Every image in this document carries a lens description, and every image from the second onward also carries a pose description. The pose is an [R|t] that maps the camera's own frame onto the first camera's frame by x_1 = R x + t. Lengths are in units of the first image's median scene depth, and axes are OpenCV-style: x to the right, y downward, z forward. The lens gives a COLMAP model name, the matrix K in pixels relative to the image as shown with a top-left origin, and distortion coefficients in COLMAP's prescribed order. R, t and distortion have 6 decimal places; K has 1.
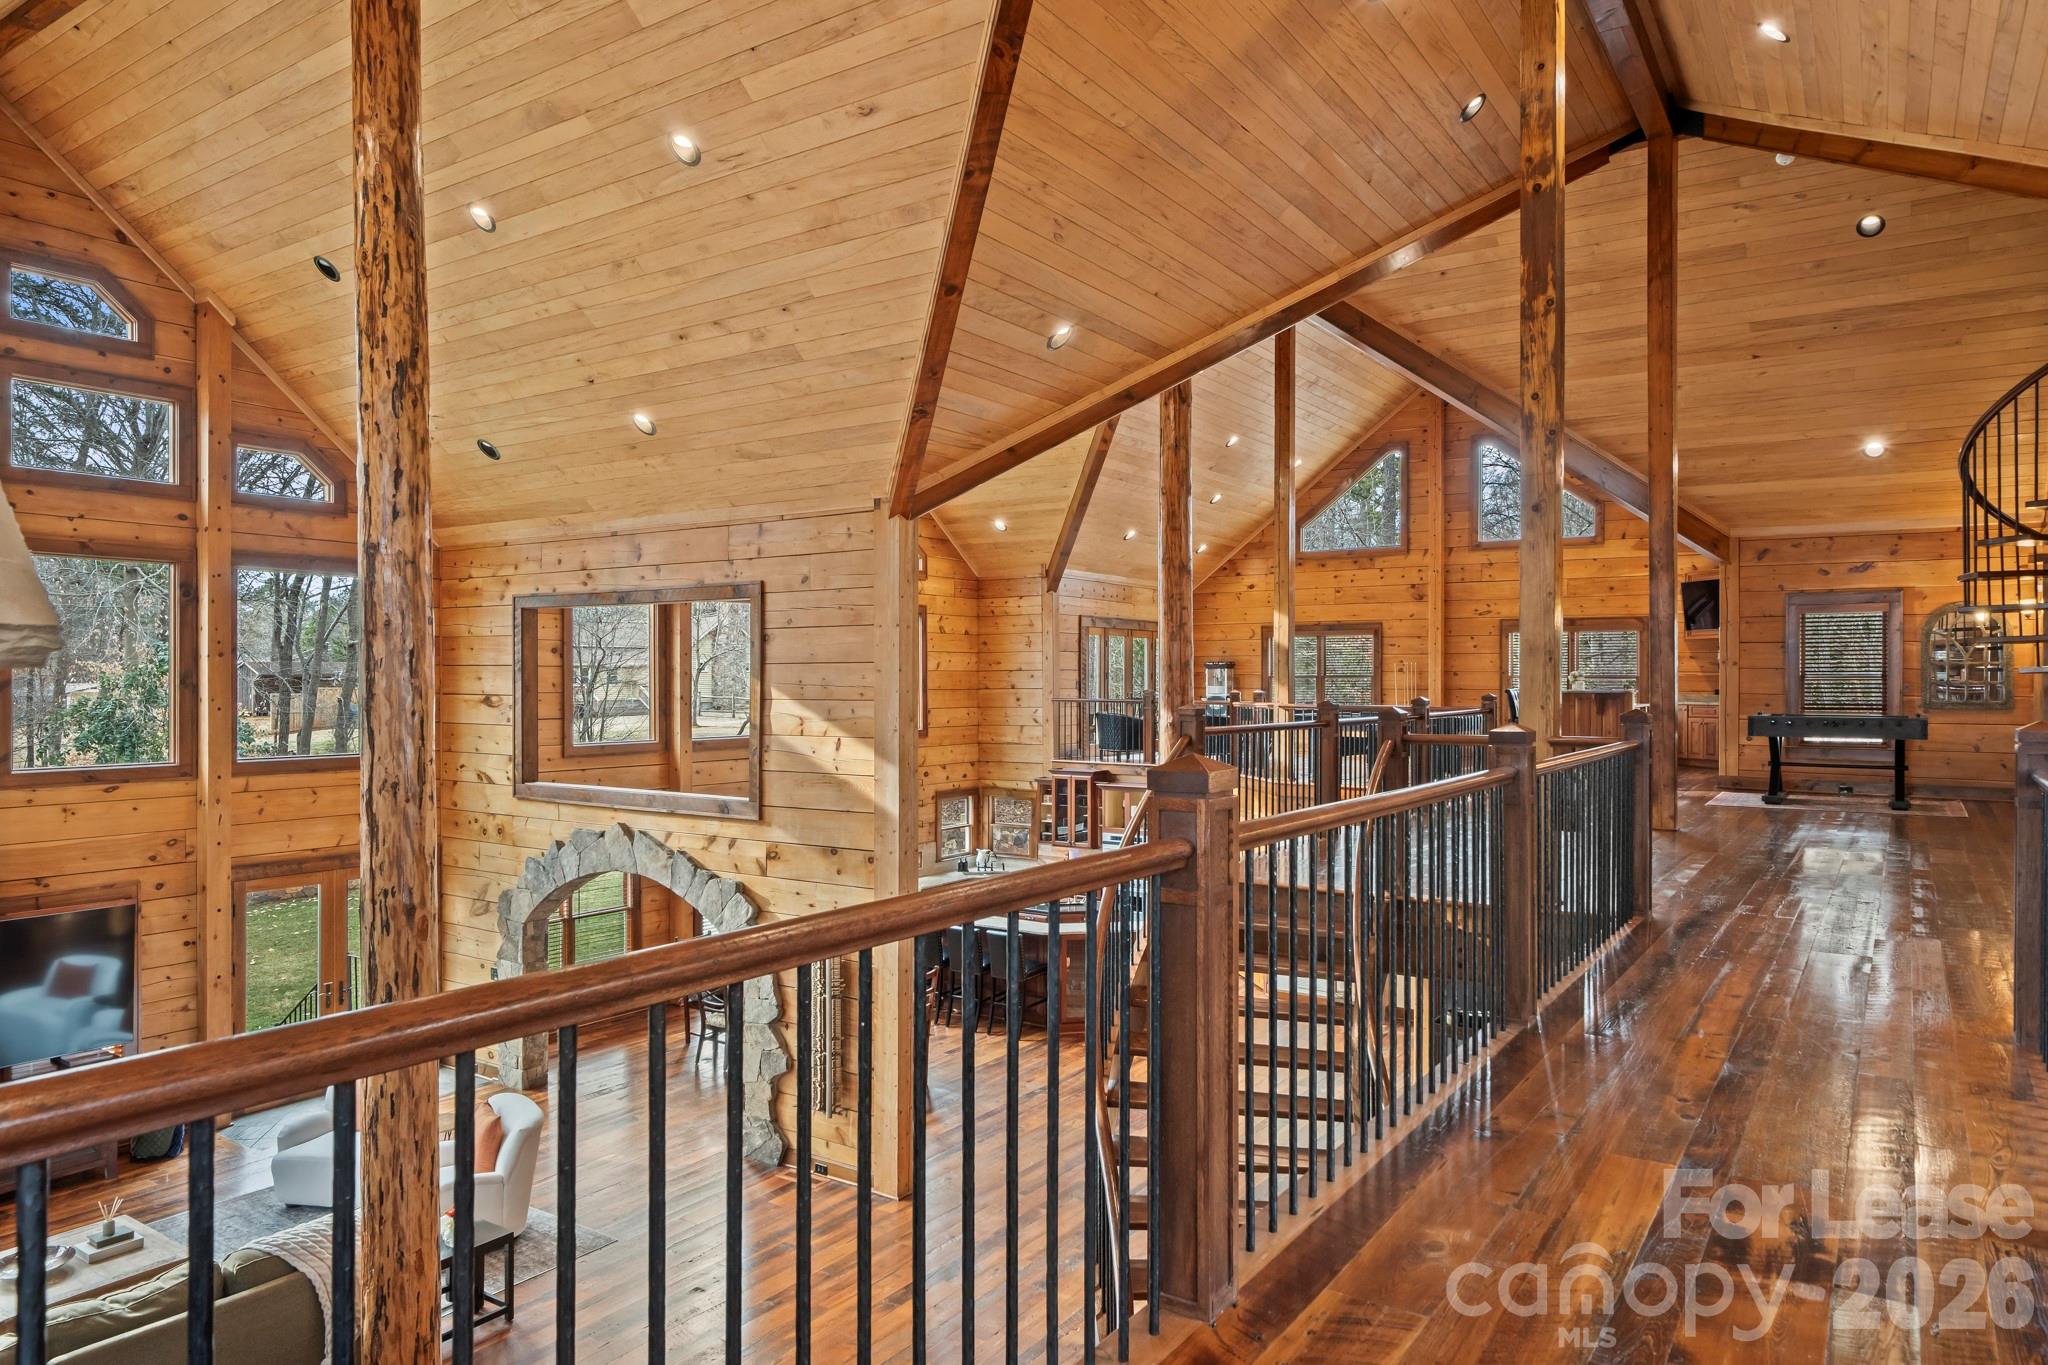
lens RADIAL K [[1293.4, 0, 1023.8], [0, 1293.4, 680.0], [0, 0, 1]] dist [-0.003102, -0.000796]
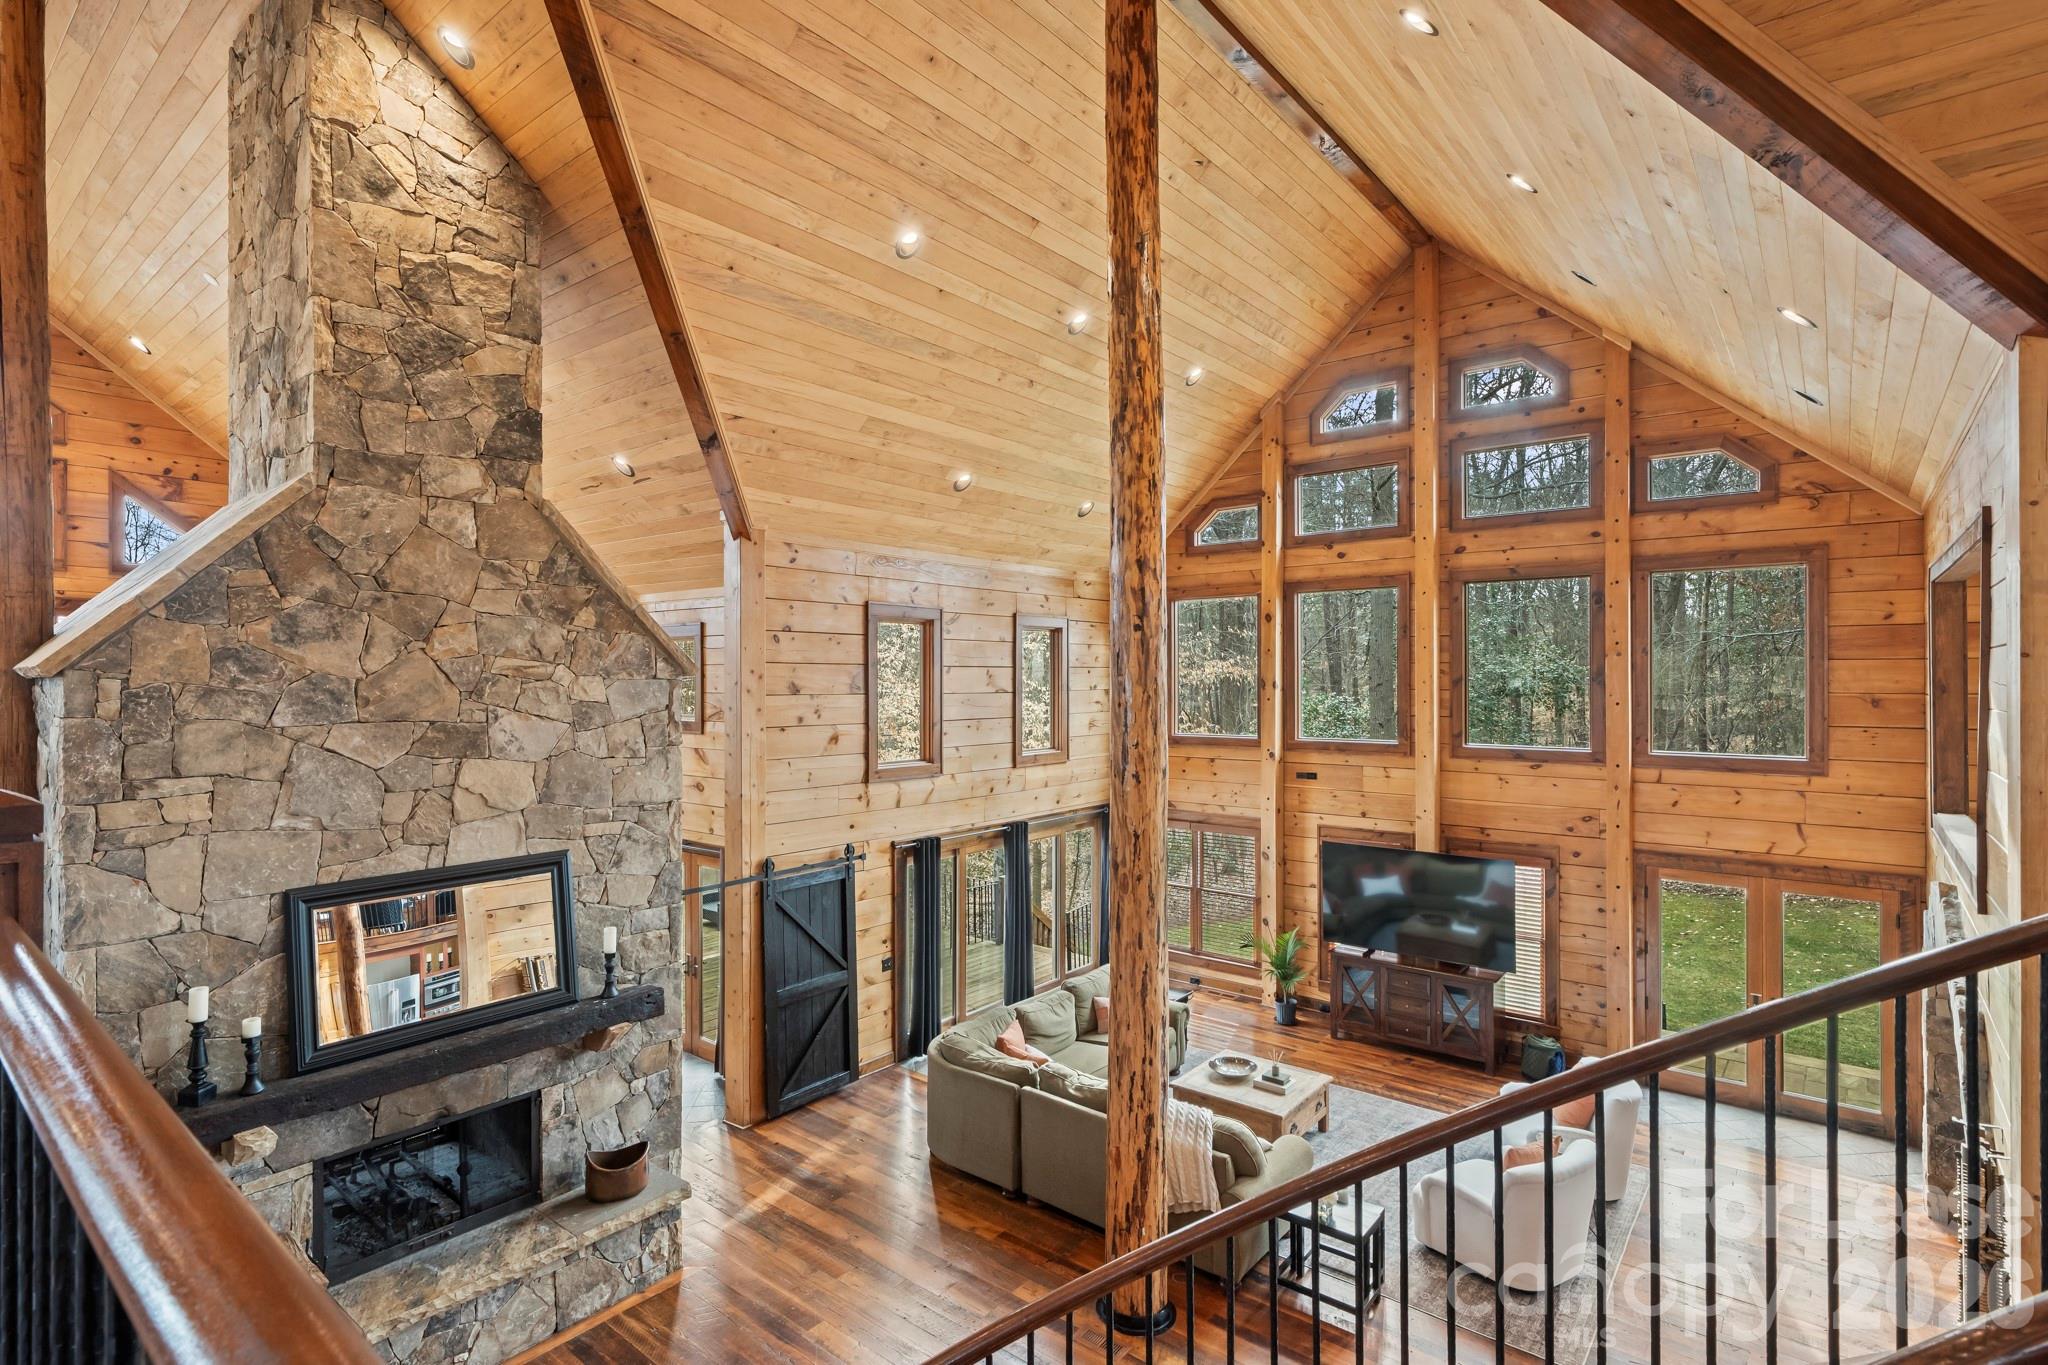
lens RADIAL K [[996.2, 0, 1022.1], [0, 996.2, 682.6], [0, 0, 1]] dist [0.004860, 0.000392]
pose [[-0.094500, 0.004413, -0.995515, 0.274793], [0.003605, 0.999985, 0.004091, -0.001063], [0.995518, -0.003202, -0.094515, 0.583811]]
